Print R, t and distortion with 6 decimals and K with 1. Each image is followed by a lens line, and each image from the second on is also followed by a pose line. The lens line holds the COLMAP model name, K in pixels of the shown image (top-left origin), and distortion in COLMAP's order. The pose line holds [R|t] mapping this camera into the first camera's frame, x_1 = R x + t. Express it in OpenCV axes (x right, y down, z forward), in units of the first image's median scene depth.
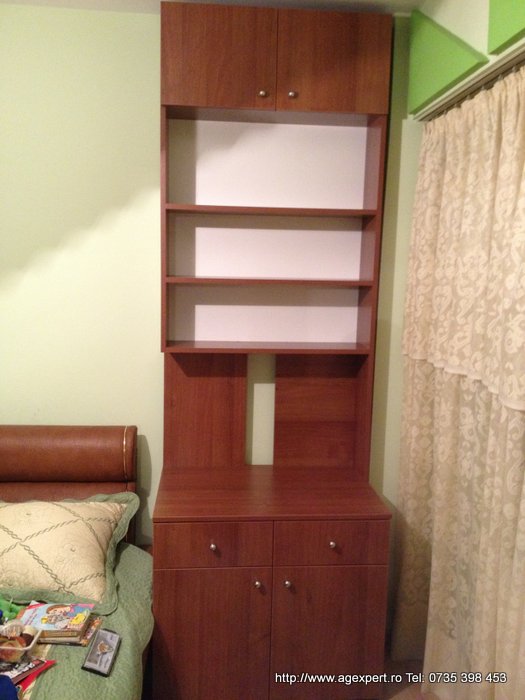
lens RADIAL K [[645.5, 0, 262.5], [0, 645.5, 350.0], [0, 0, 1]] dist [0.139109, -0.231154]
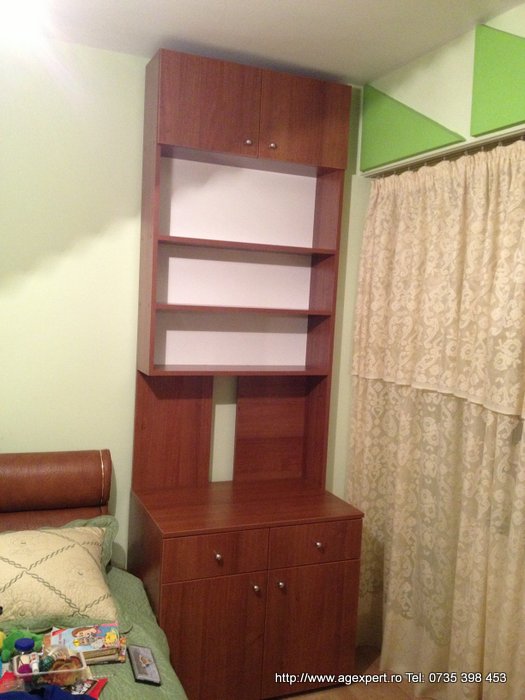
lens RADIAL K [[645.5, 0, 262.5], [0, 645.5, 350.0], [0, 0, 1]] dist [0.139109, -0.231154]
pose [[0.952109, 0.000588, 0.305758, -0.311596], [0.012859, 0.999036, -0.041964, 0.009024], [-0.305489, 0.043886, 0.951184, -0.049145]]
